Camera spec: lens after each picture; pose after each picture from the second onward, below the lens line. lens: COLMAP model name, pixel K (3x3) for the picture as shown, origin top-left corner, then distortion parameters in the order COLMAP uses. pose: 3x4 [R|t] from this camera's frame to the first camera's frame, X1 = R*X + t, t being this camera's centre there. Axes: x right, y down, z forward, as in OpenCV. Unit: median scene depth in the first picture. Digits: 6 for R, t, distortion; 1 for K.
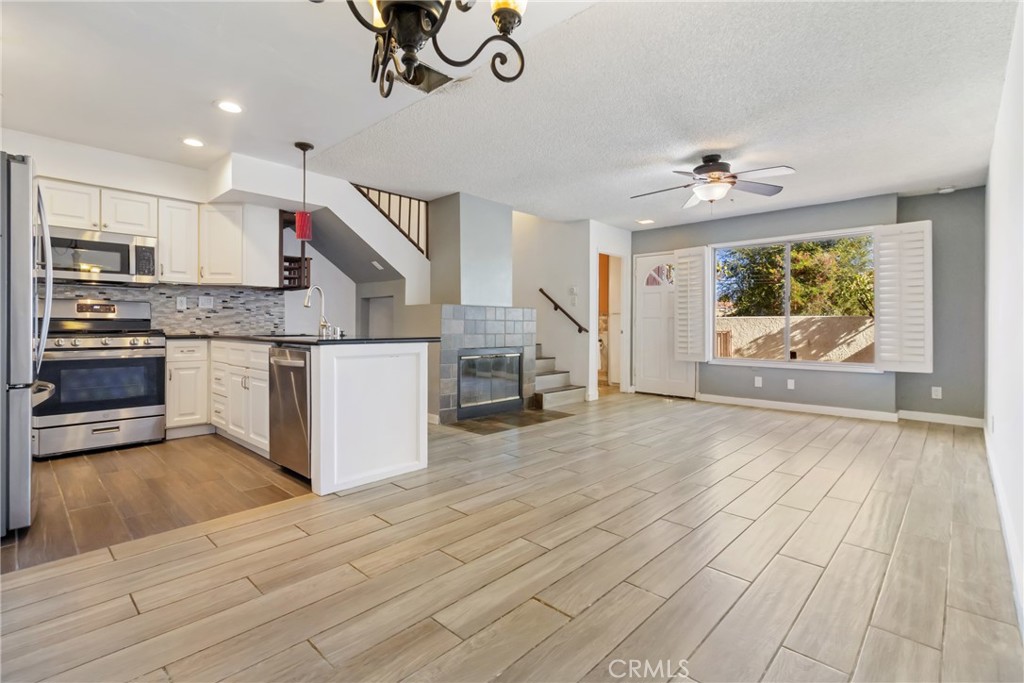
lens RADIAL K [[475.5, 0, 522.7], [0, 475.5, 328.4], [0, 0, 1]] dist [0.001595, 0.000847]
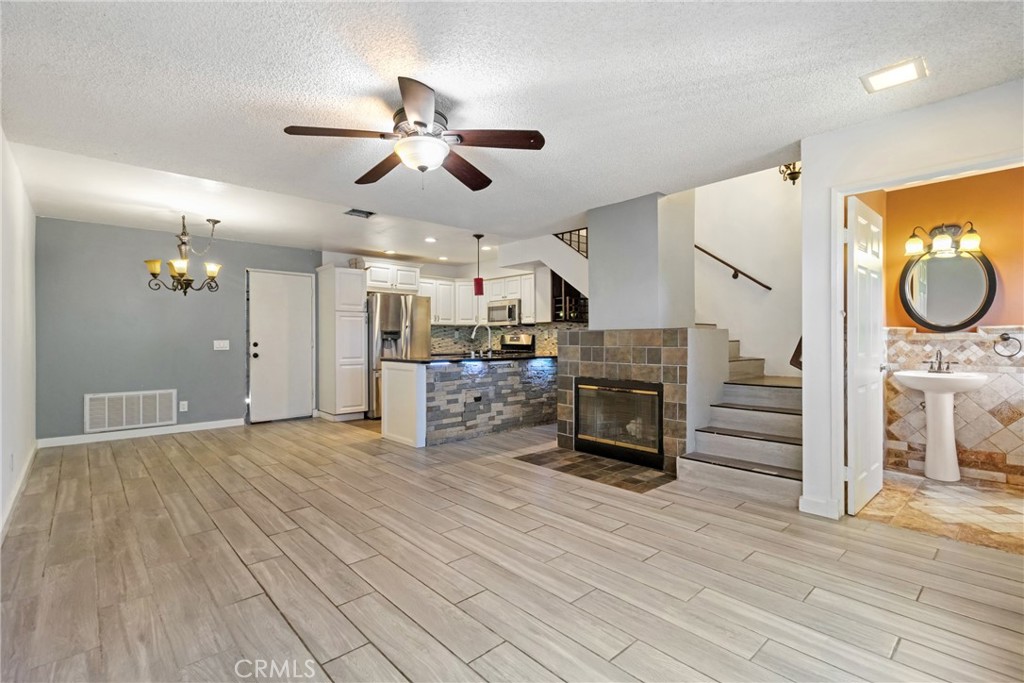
lens RADIAL K [[475.5, 0, 514.1], [0, 475.5, 340.4], [0, 0, 1]] dist [0.001595, 0.000847]
pose [[-0.086110, -0.002563, -0.996282, 1.241475], [-0.002819, 0.999993, -0.002329, -0.039052], [0.996282, 0.002608, -0.086117, 1.420196]]
